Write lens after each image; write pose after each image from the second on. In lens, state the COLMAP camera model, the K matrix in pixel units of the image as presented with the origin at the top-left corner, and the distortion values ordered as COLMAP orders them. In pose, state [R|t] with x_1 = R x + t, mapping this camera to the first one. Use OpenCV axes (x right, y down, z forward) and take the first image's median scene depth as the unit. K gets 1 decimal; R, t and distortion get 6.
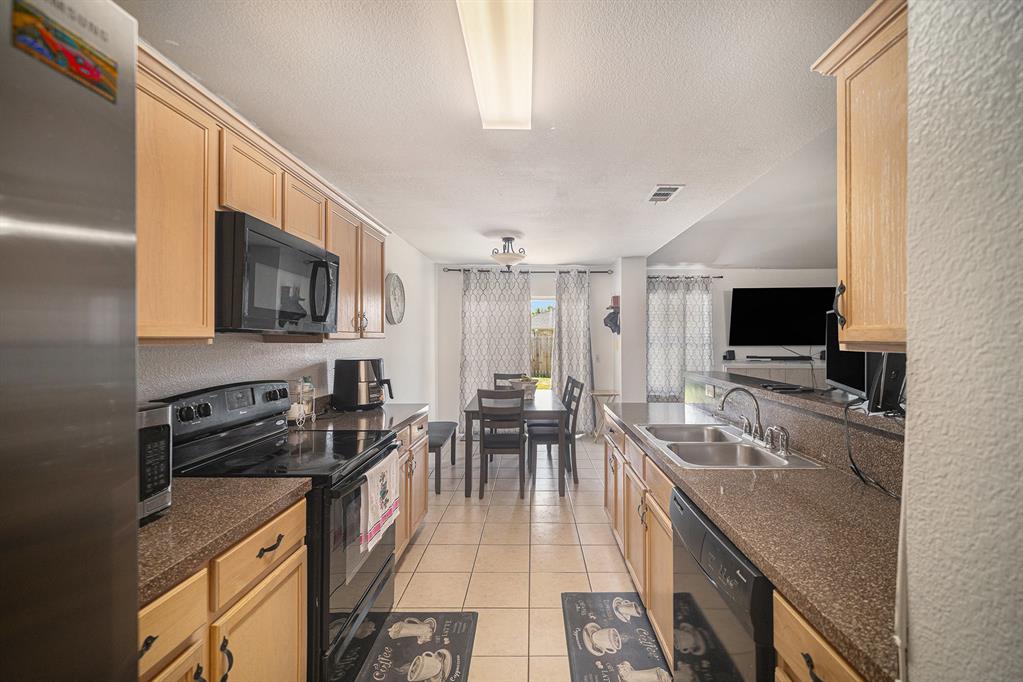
lens RADIAL K [[426.6, 0, 513.7], [0, 426.6, 337.9], [0, 0, 1]] dist [0.000344, -0.000084]
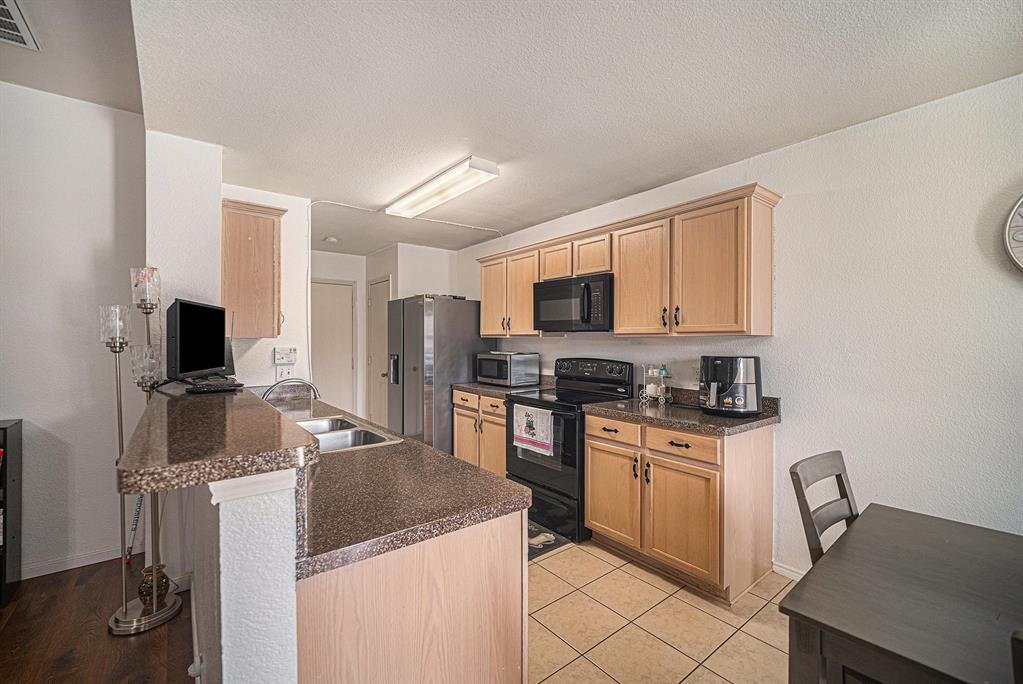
lens RADIAL K [[426.6, 0, 513.7], [0, 426.6, 338.9], [0, 0, 1]] dist [0.000344, -0.000084]
pose [[-0.774179, -0.004246, -0.632952, 0.267114], [-0.001650, 0.999988, -0.004691, 0.011138], [0.632964, -0.002588, -0.774177, 0.750706]]
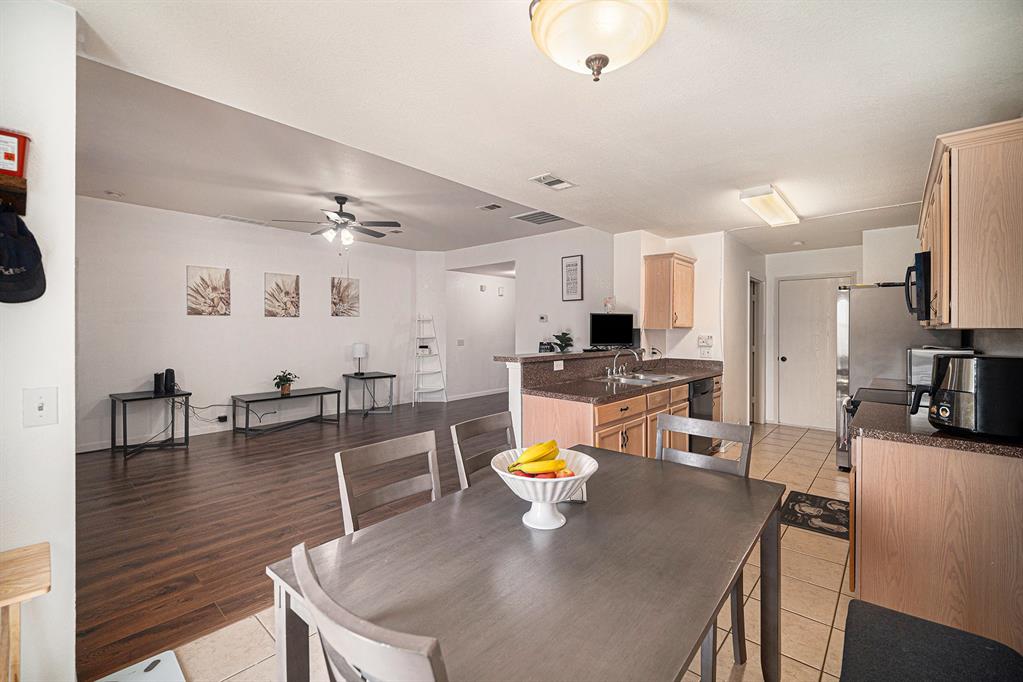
lens RADIAL K [[431.7, 0, 507.7], [0, 431.7, 328.2], [0, 0, 1]] dist [-0.000839, -0.000194]
pose [[-0.759027, -0.003022, 0.651052, -0.134101], [-0.004079, 0.999992, -0.000114, 0.005843], [-0.651046, -0.002742, -0.759033, 1.042828]]
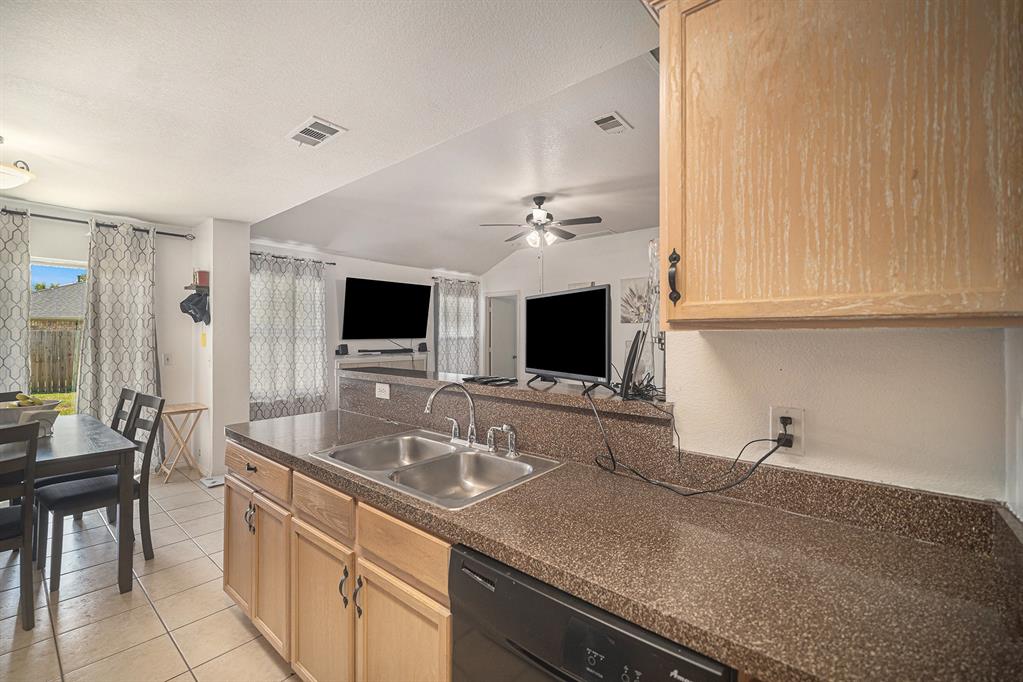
lens RADIAL K [[447.2, 0, 510.0], [0, 447.2, 335.2], [0, 0, 1]] dist [-0.000981, -0.000555]
pose [[0.626355, -0.001582, 0.779537, -0.024008], [-0.001413, 0.999994, 0.003165, 0.006652], [-0.779537, -0.003084, 0.626349, 0.125380]]
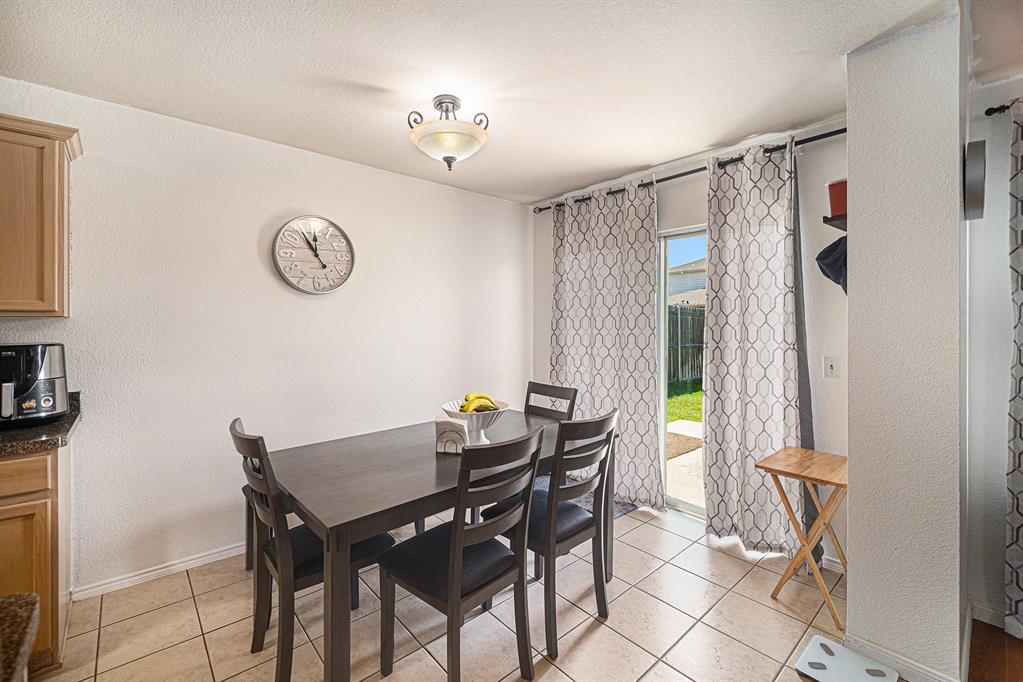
lens RADIAL K [[431.7, 0, 507.7], [0, 431.7, 328.2], [0, 0, 1]] dist [-0.000839, -0.000194]
pose [[0.673330, 0.000743, -0.739342, 0.309346], [0.001734, 0.999995, 0.002584, 0.014449], [0.739340, -0.003022, 0.673325, 0.575586]]
